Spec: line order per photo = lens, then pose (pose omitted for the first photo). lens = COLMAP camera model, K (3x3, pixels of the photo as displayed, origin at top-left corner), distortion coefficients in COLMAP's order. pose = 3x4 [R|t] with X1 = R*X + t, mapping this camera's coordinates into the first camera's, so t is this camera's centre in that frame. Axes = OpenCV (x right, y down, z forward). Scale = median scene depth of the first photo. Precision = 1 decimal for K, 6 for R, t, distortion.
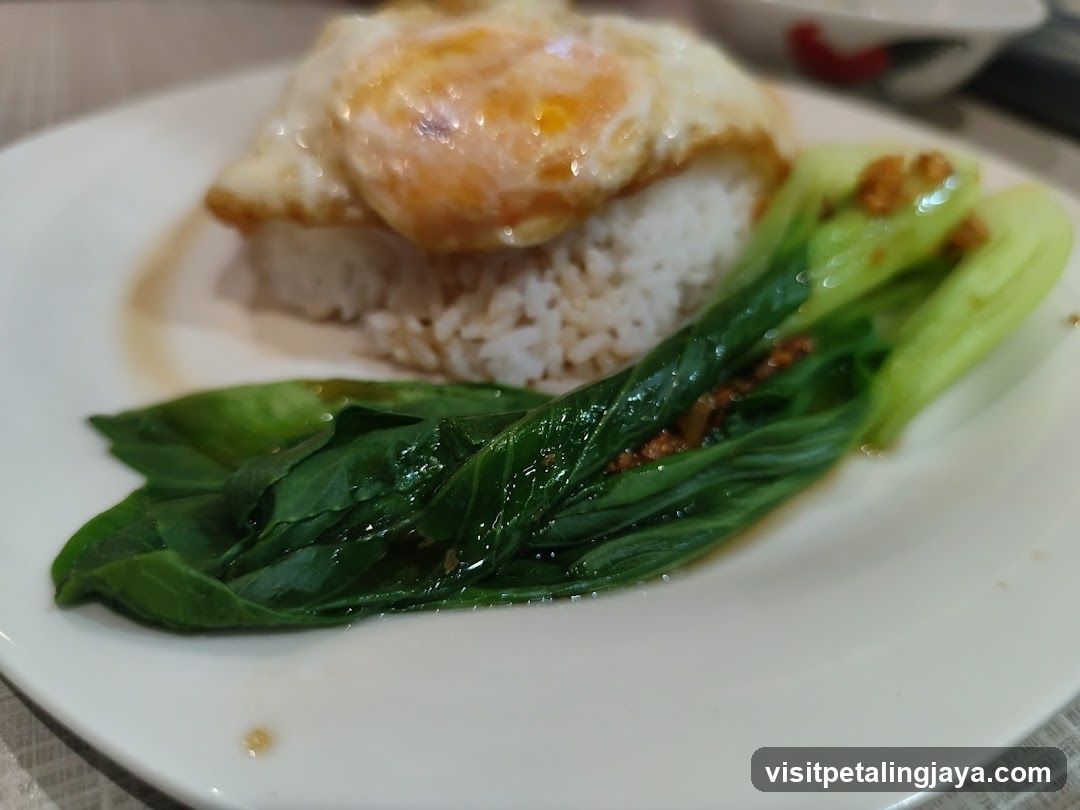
lens RADIAL K [[893.3, 0, 541.1], [0, 893.3, 421.4], [0, 0, 1]] dist [-0.066025, -0.004320]
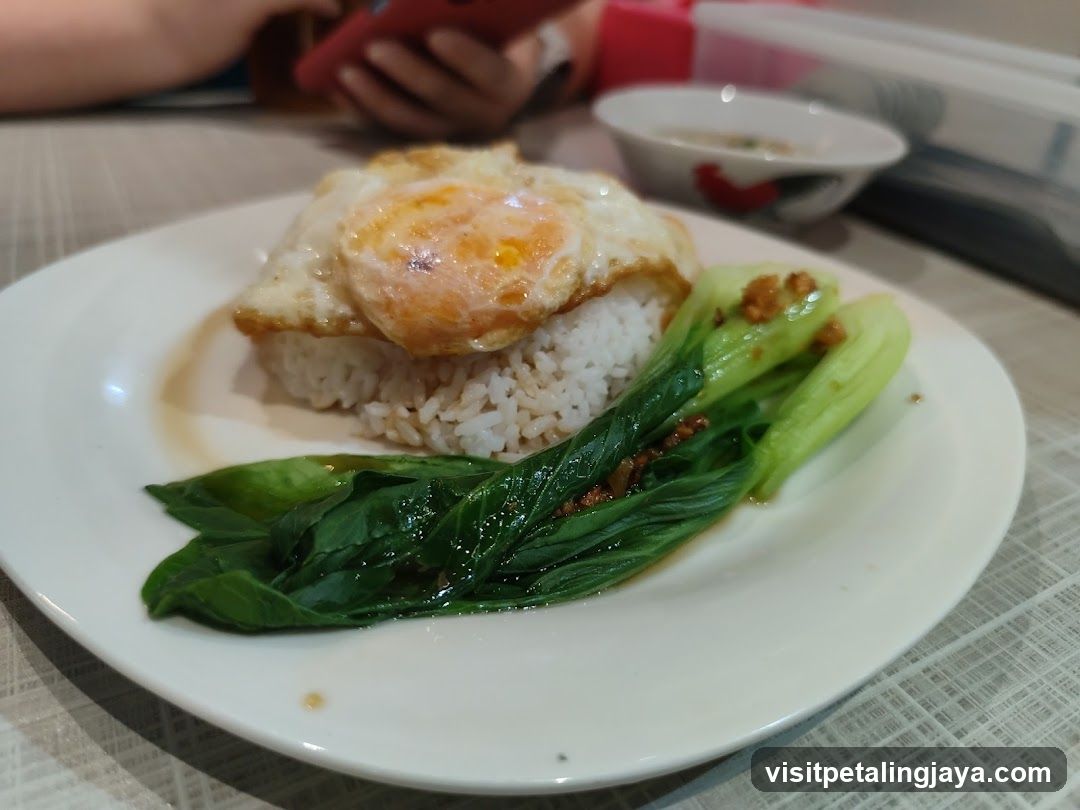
lens RADIAL K [[877.8, 0, 540.0], [0, 877.8, 405.0], [0, 0, 1]] dist [0.004282, 0.001403]
pose [[0.998044, -0.016212, 0.060370, -0.022973], [0.023509, 0.992228, -0.122190, 0.045569], [-0.057920, 0.123370, 0.990669, -0.294990]]
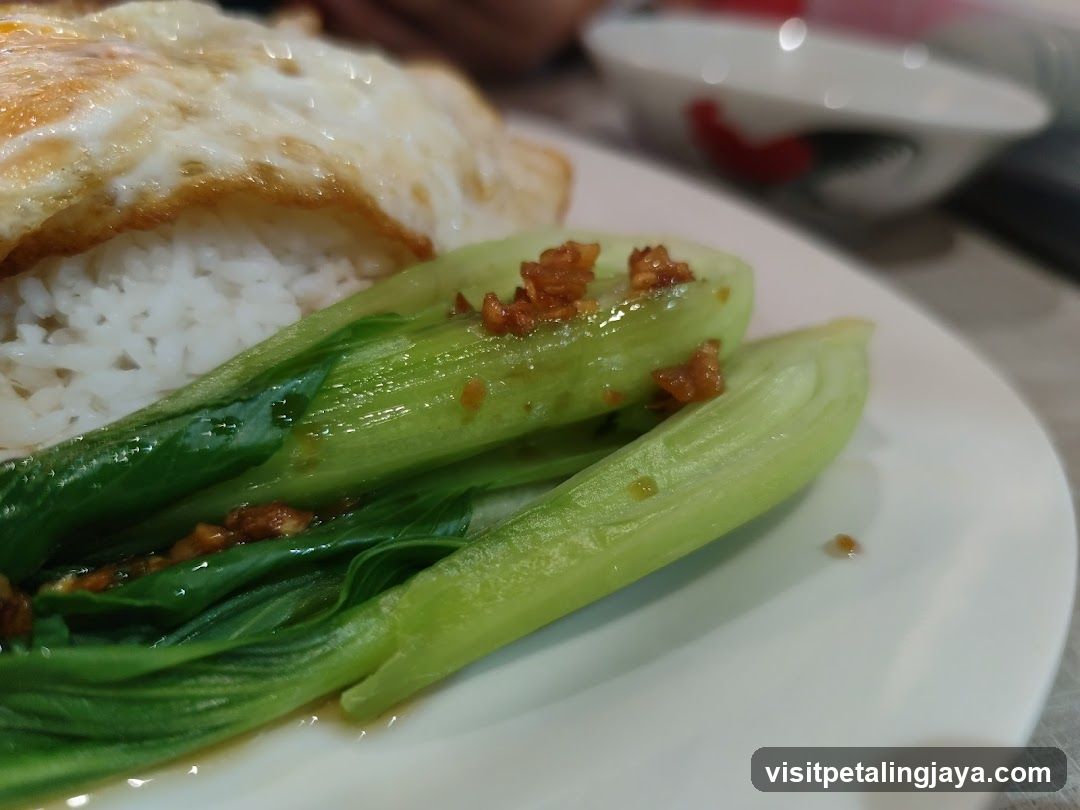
lens RADIAL K [[893.3, 0, 541.1], [0, 893.3, 421.4], [0, 0, 1]] dist [-0.066025, -0.004320]
pose [[0.977591, 0.142058, -0.155354, 0.586774], [-0.159335, 0.981622, -0.105031, -0.123535], [0.137578, 0.127431, 0.982259, 0.443678]]
